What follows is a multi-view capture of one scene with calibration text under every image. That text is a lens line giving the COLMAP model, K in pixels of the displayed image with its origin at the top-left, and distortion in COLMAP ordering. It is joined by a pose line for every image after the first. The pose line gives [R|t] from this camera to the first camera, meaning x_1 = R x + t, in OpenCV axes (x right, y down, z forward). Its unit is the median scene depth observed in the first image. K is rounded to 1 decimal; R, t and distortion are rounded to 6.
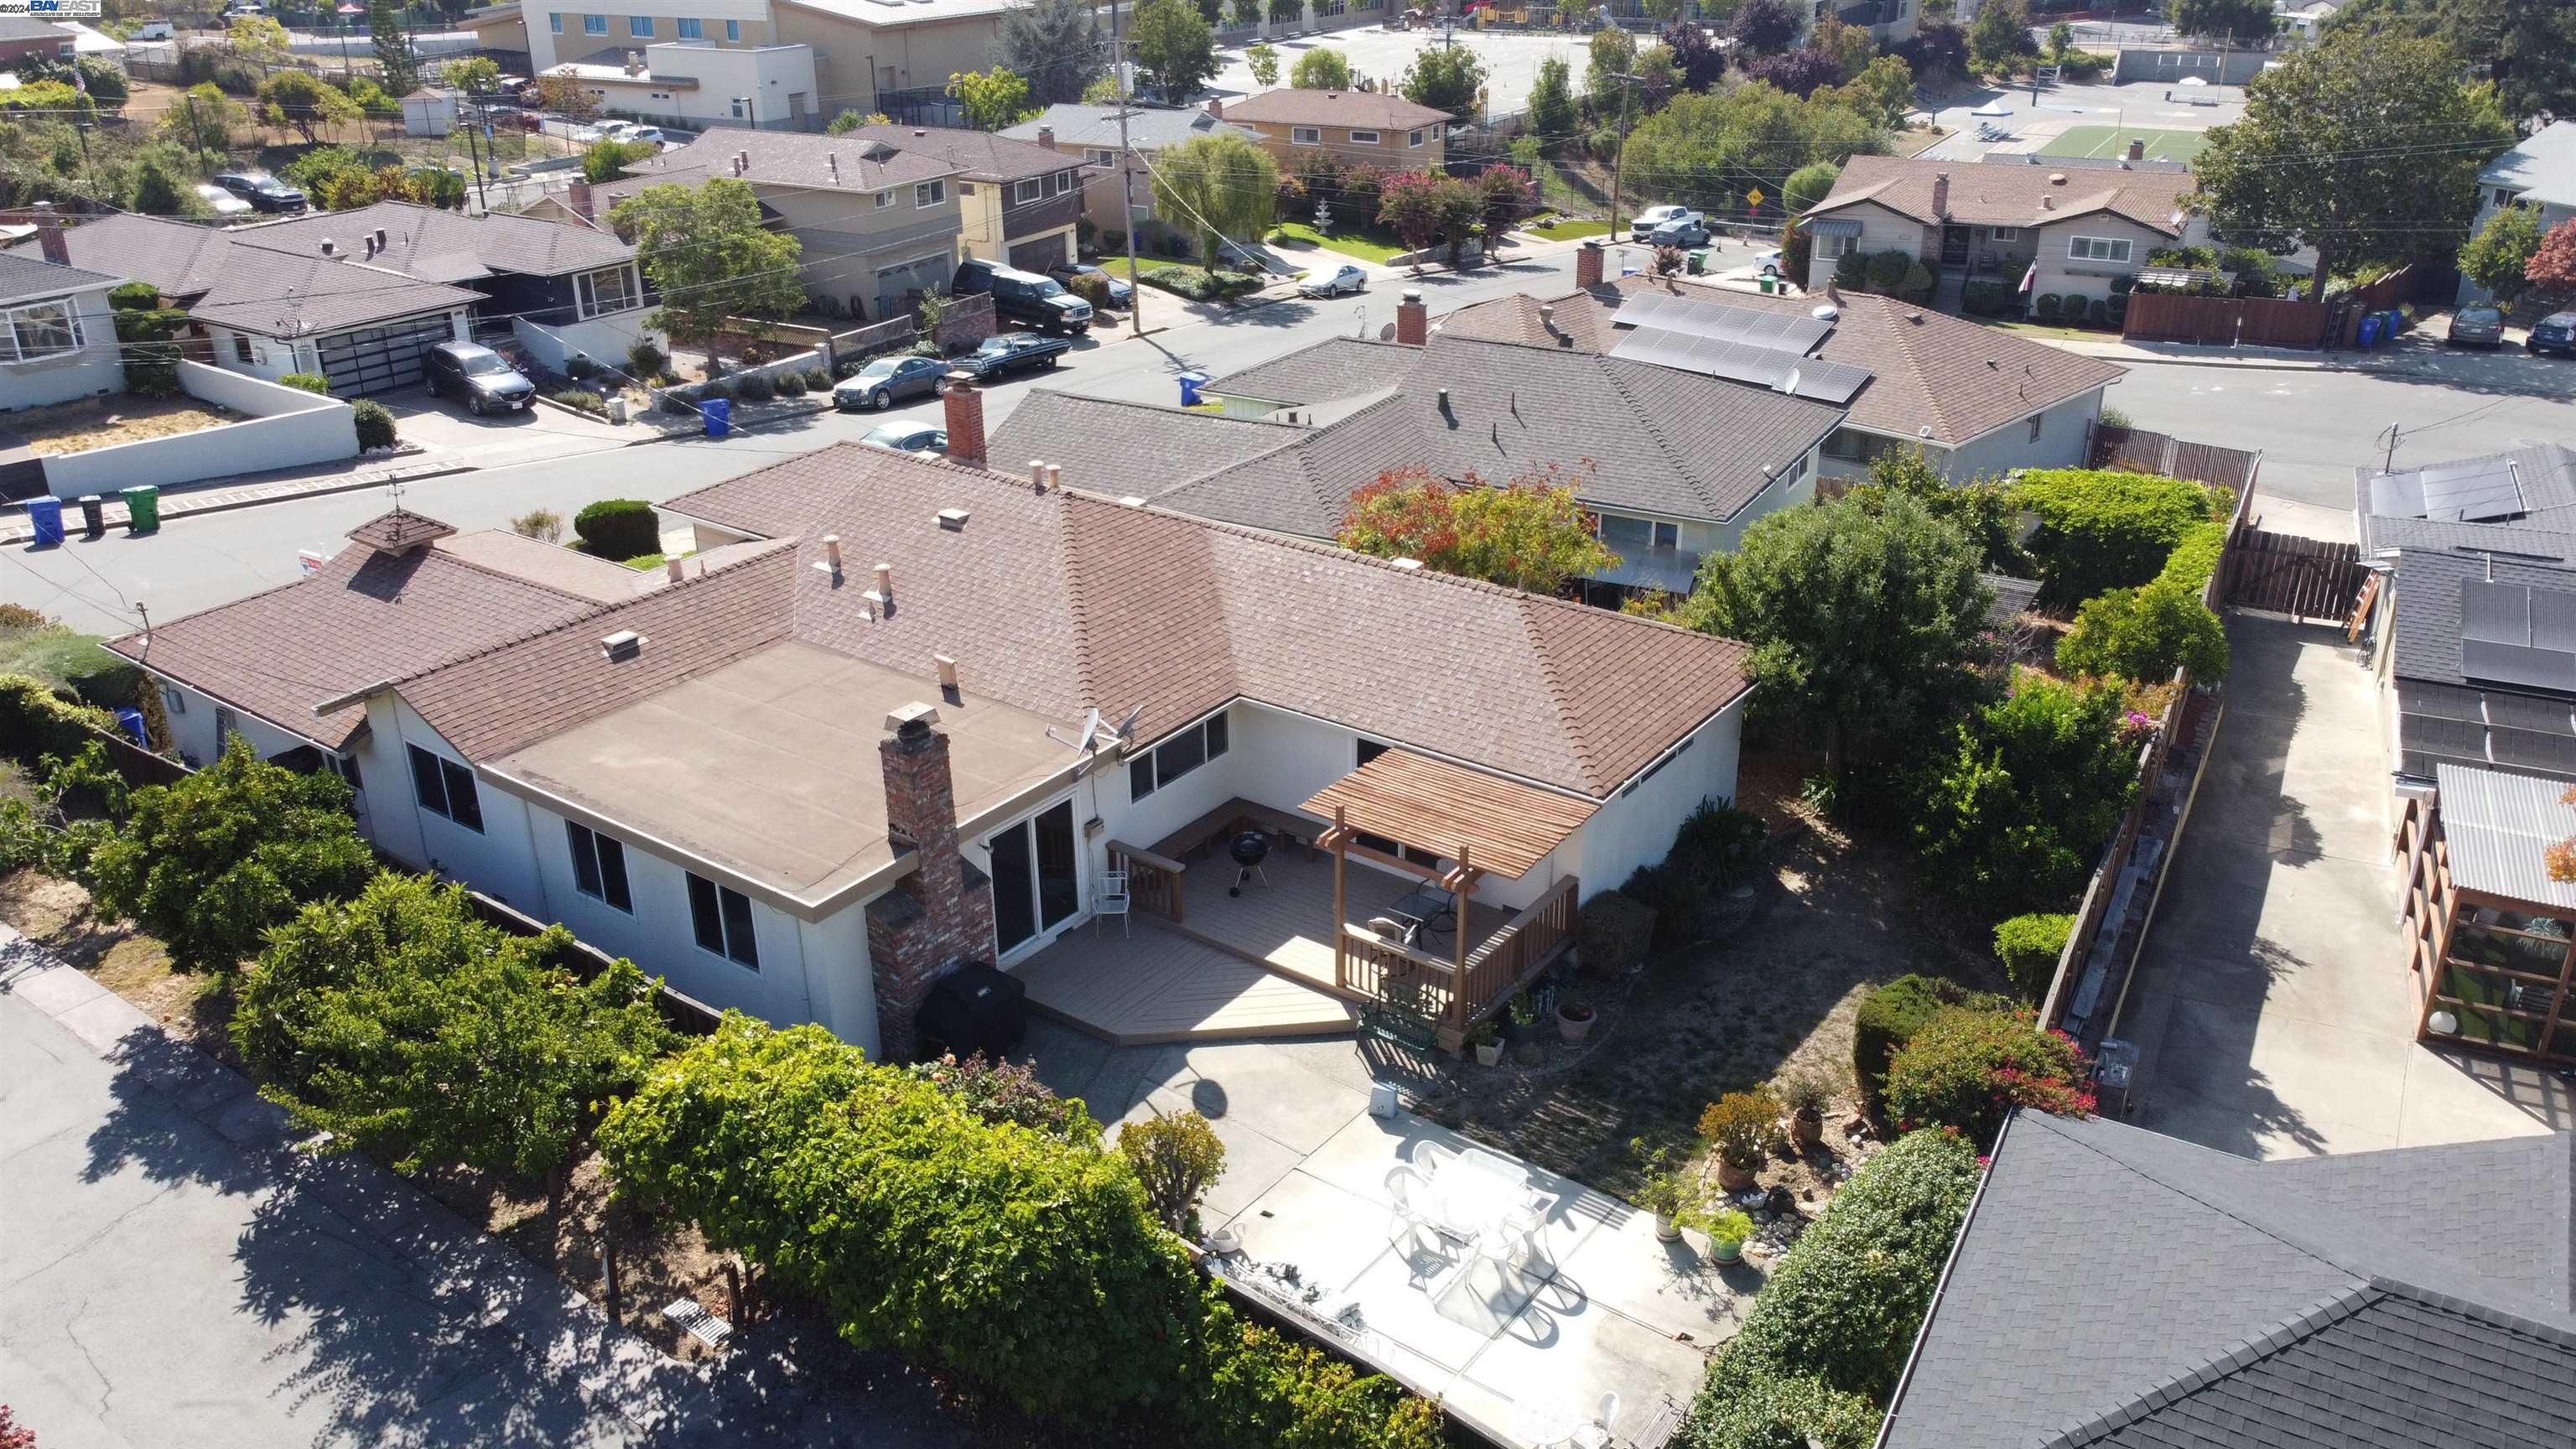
lens RADIAL K [[1952.8, 0, 1300.1], [0, 1952.8, 714.6], [0, 0, 1]] dist [0.007813, -0.008359]
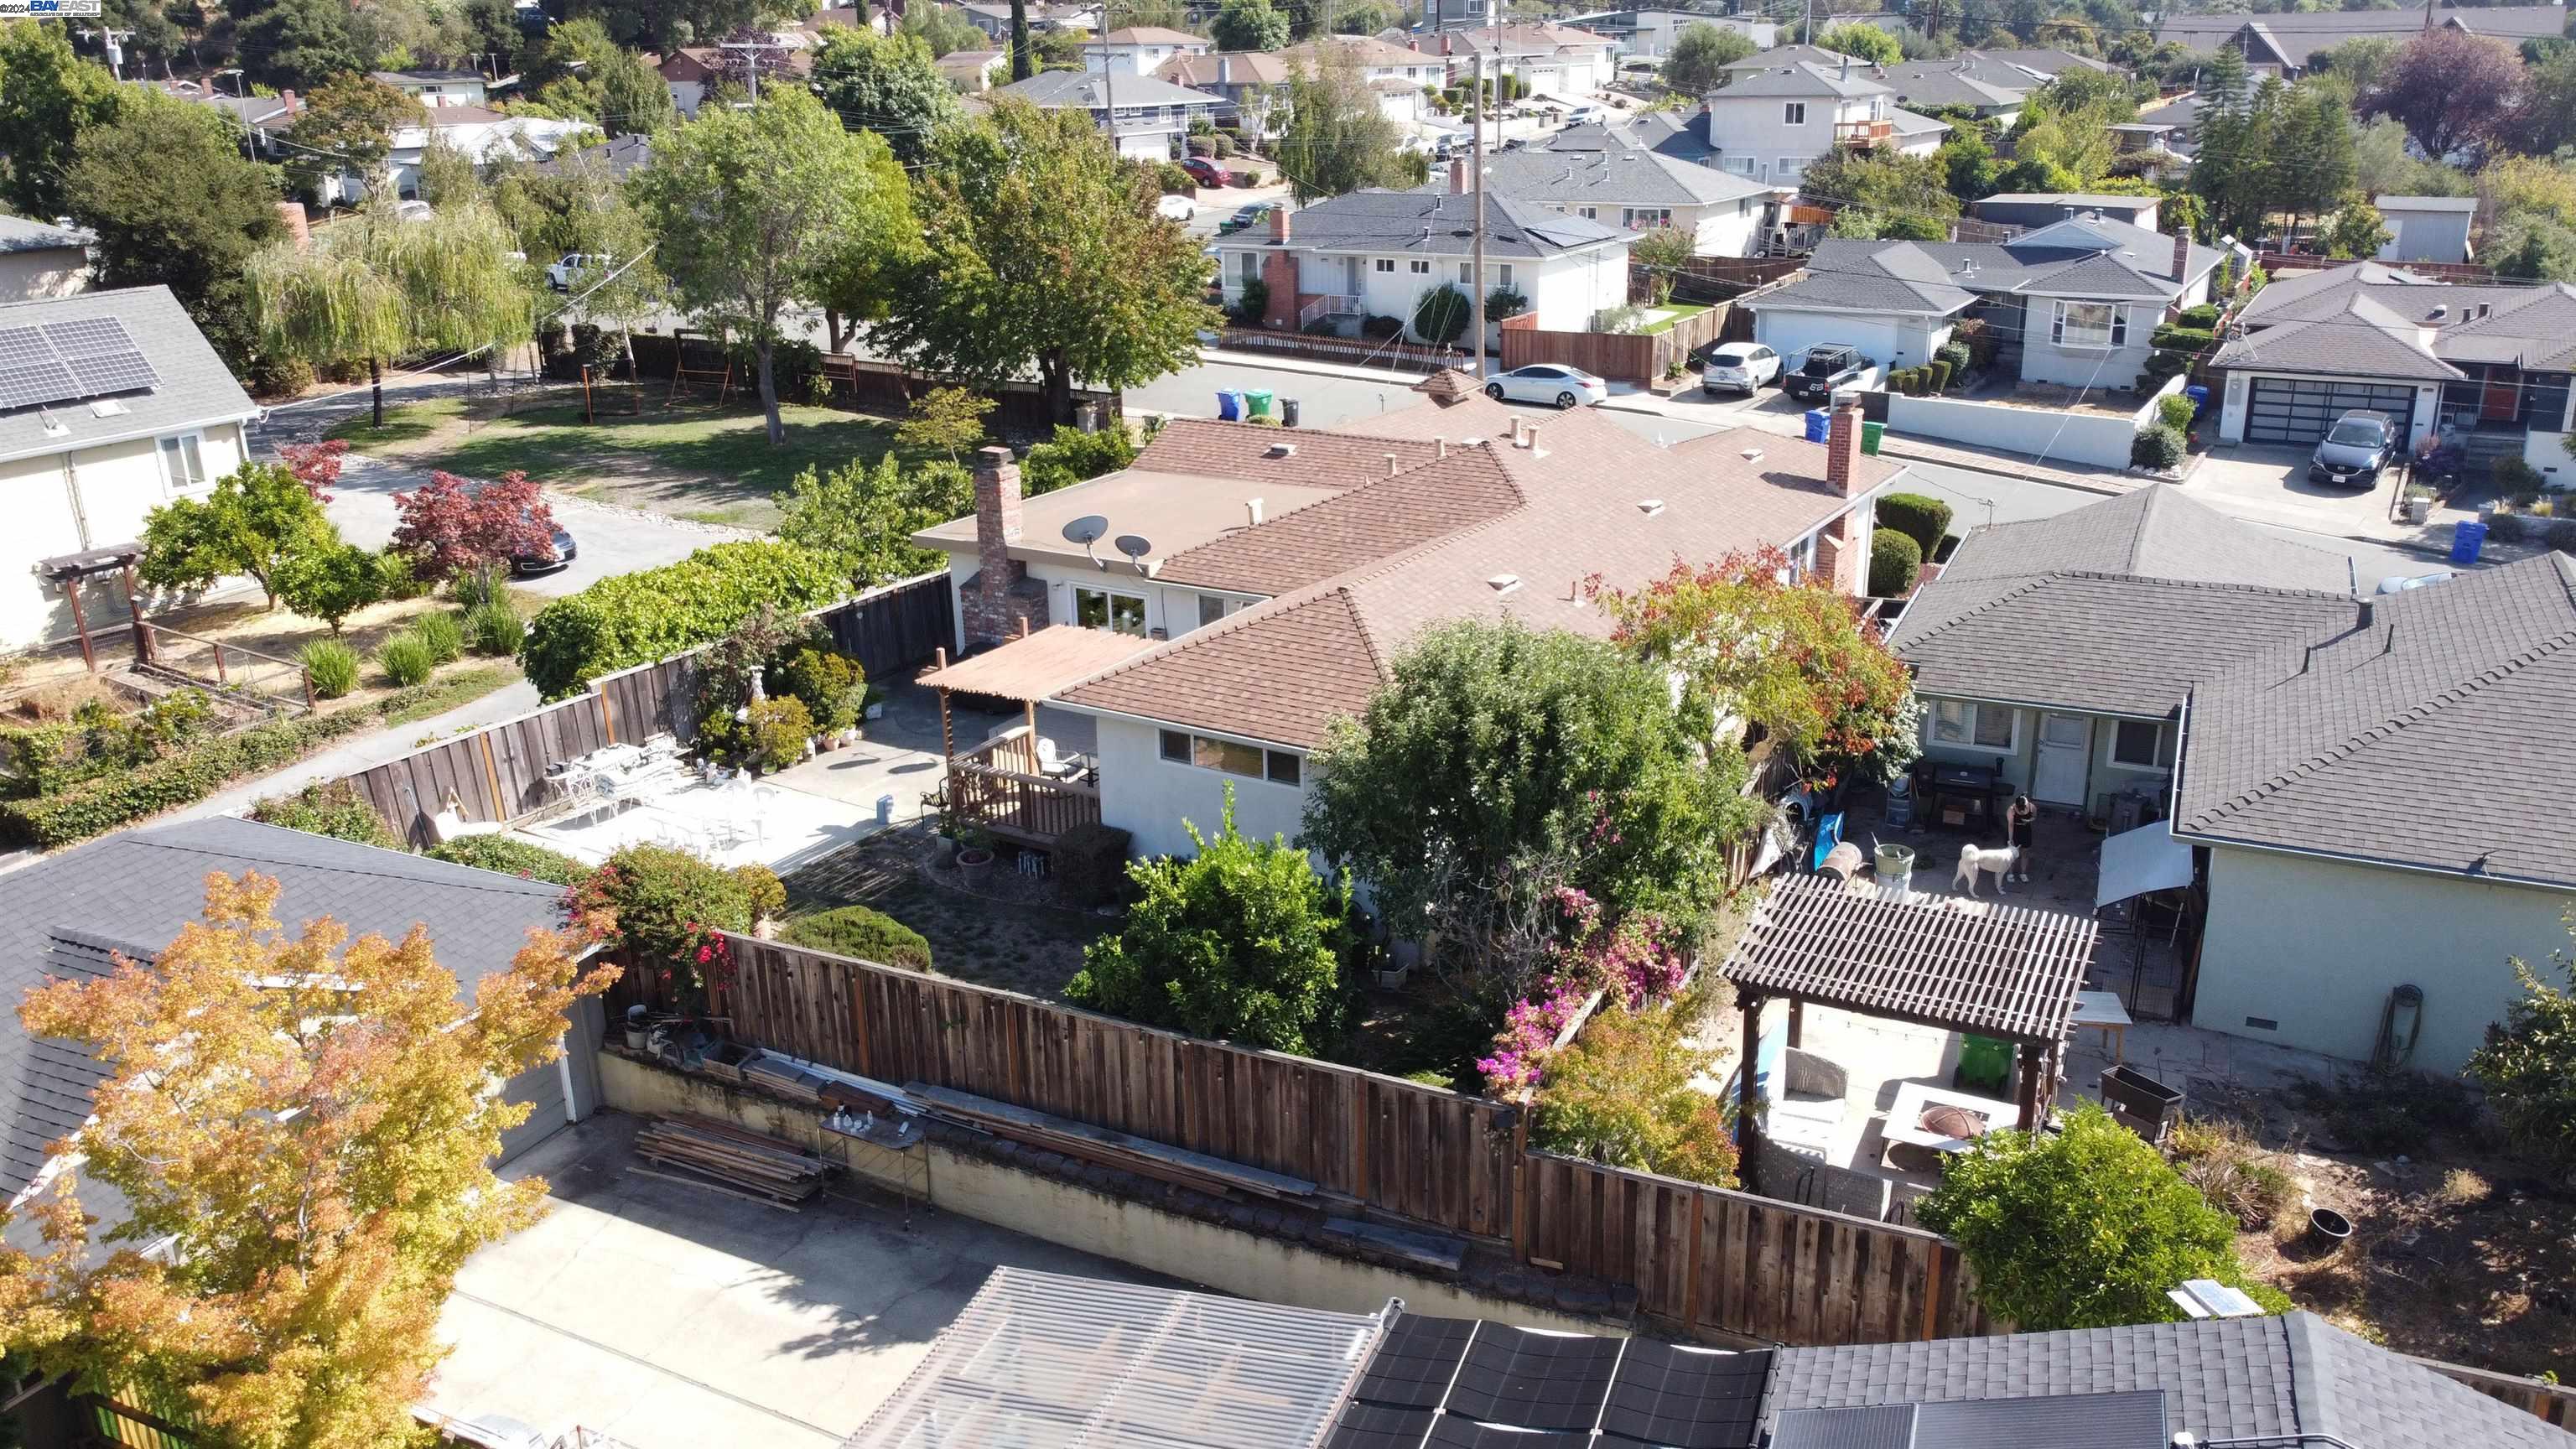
lens RADIAL K [[1952.8, 0, 1283.6], [0, 1952.8, 716.9], [0, 0, 1]] dist [0.007813, -0.008359]
pose [[0.065041, 0.328995, -0.942089, 1.106460], [-0.383232, 0.879926, 0.280828, -0.280864], [0.921359, 0.342773, 0.183313, 0.873877]]
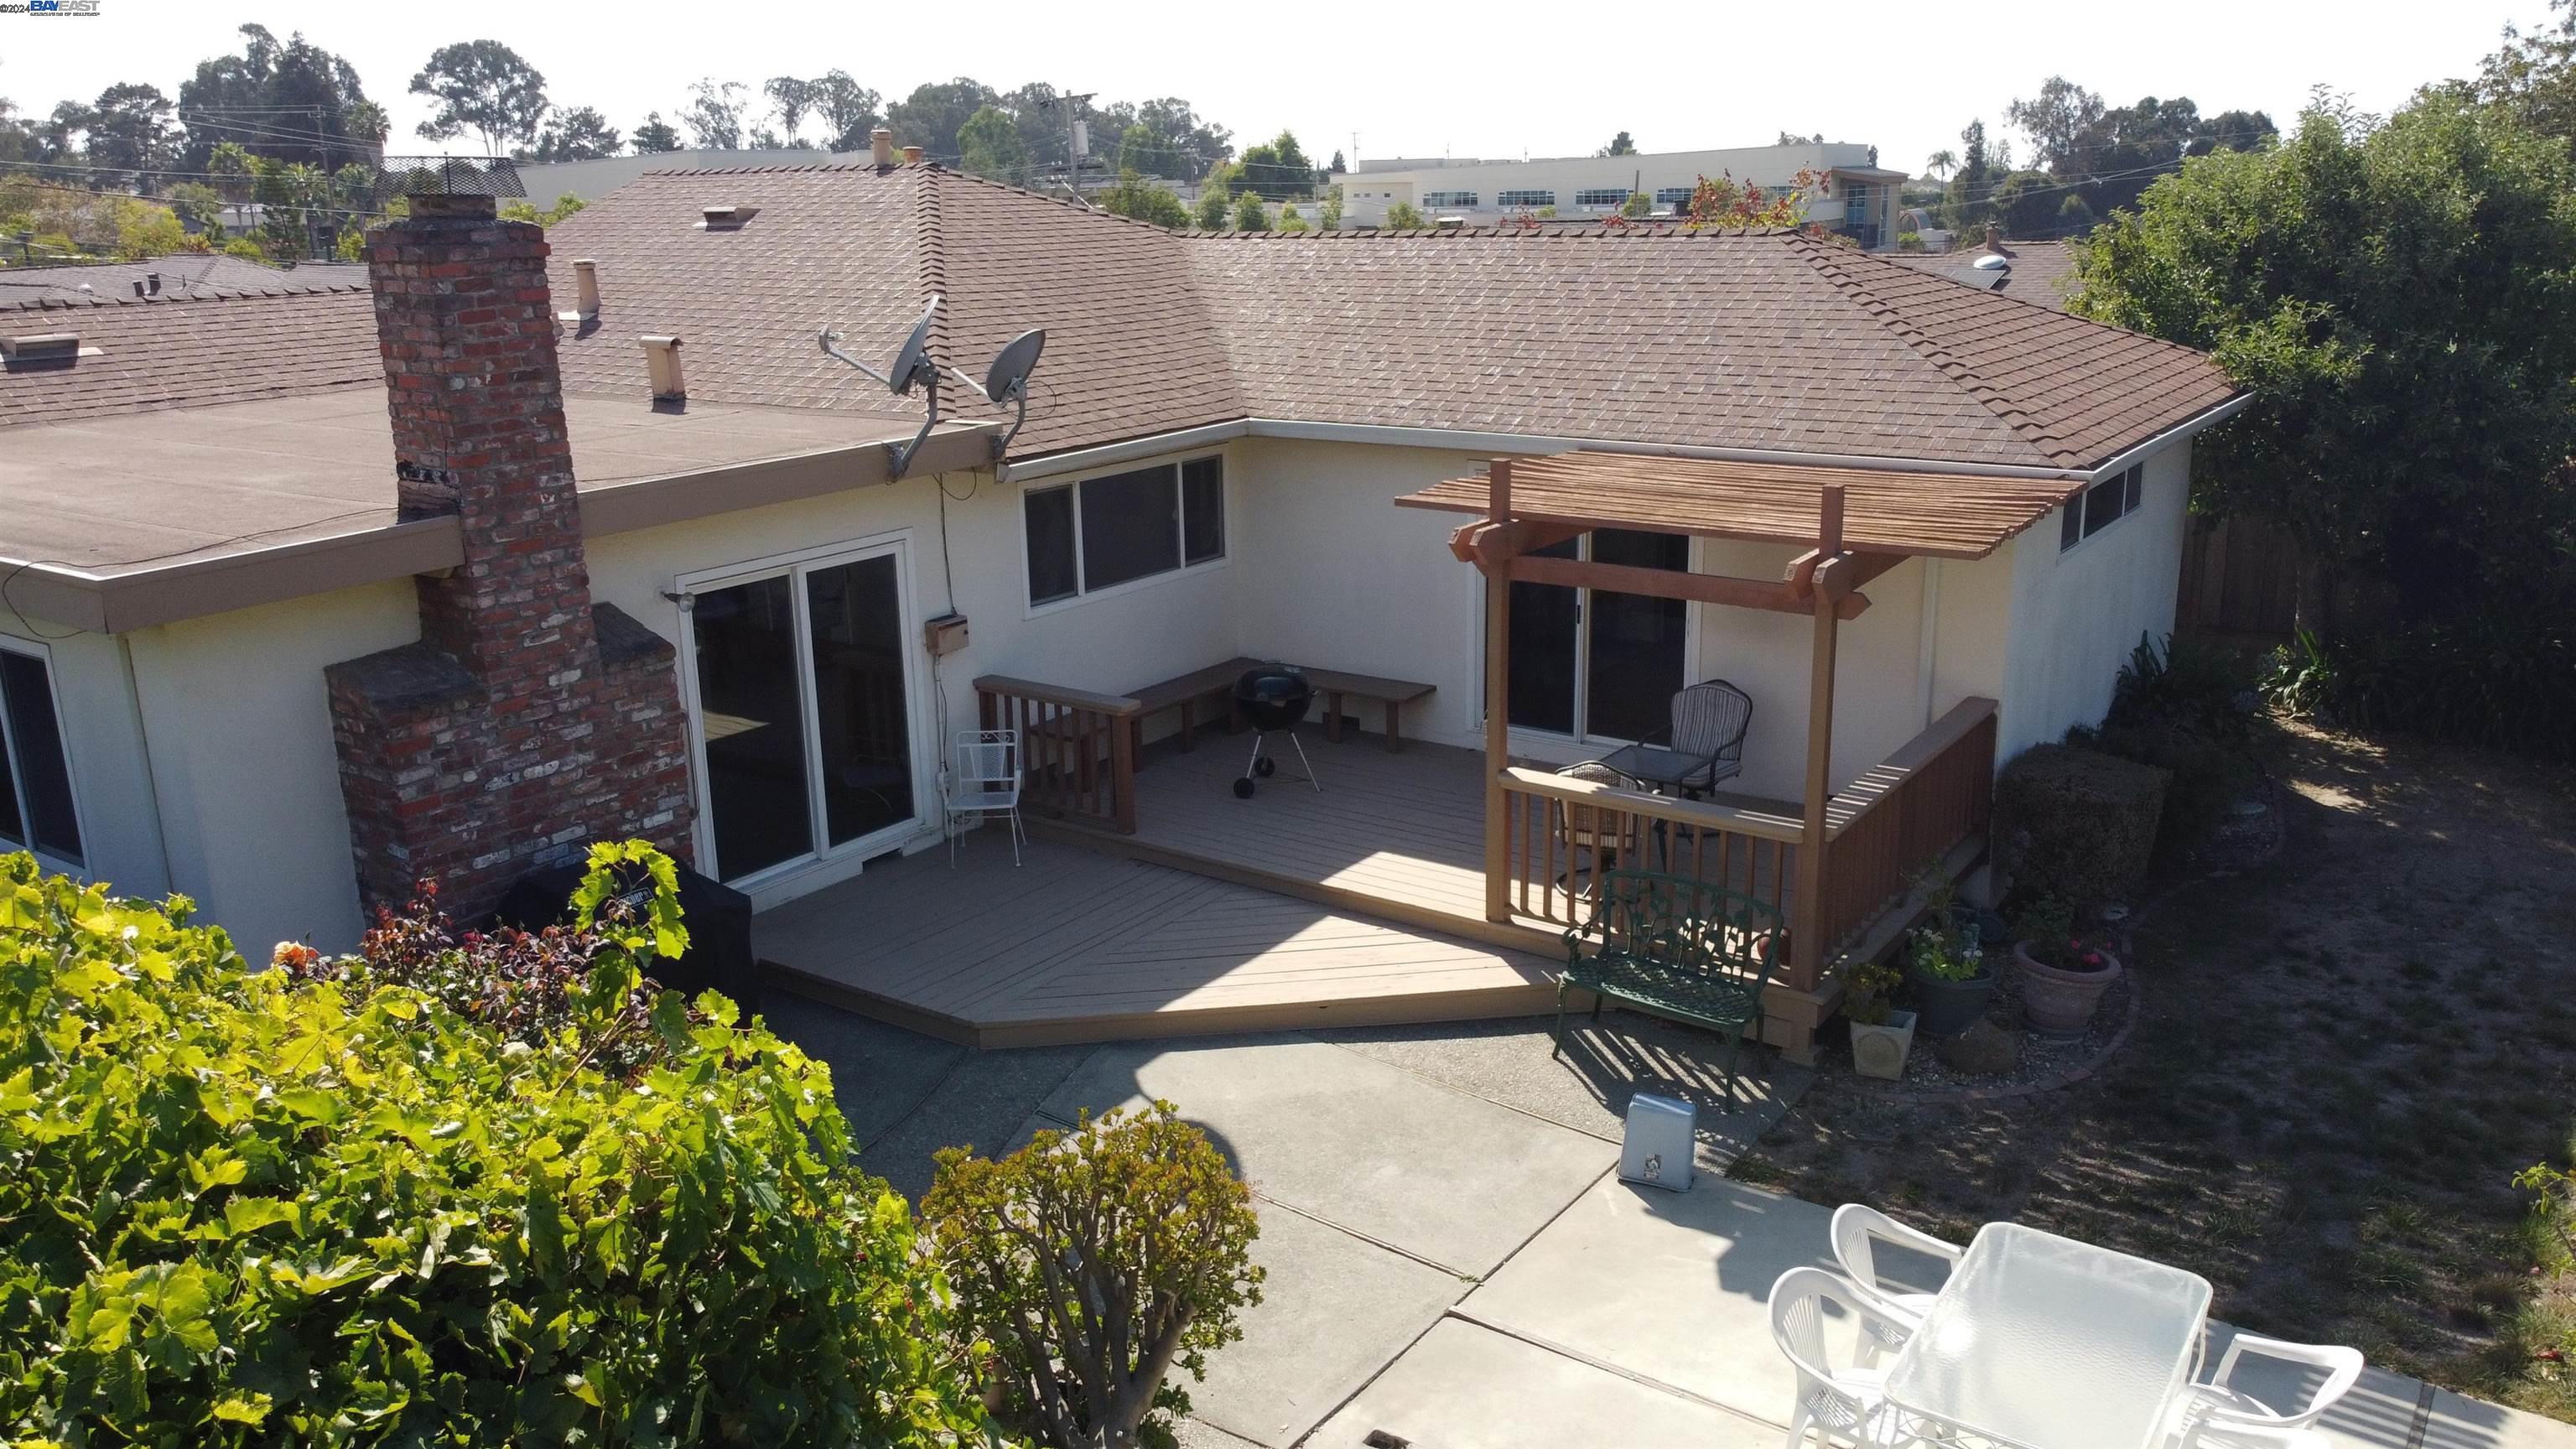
lens RADIAL K [[1952.8, 0, 1294.3], [0, 1952.8, 713.6], [0, 0, 1]] dist [0.007813, -0.008359]
pose [[0.999800, -0.014009, 0.014280, -0.029002], [0.016011, 0.988338, -0.151433, 0.151796], [-0.011992, 0.151631, 0.988364, 0.541347]]
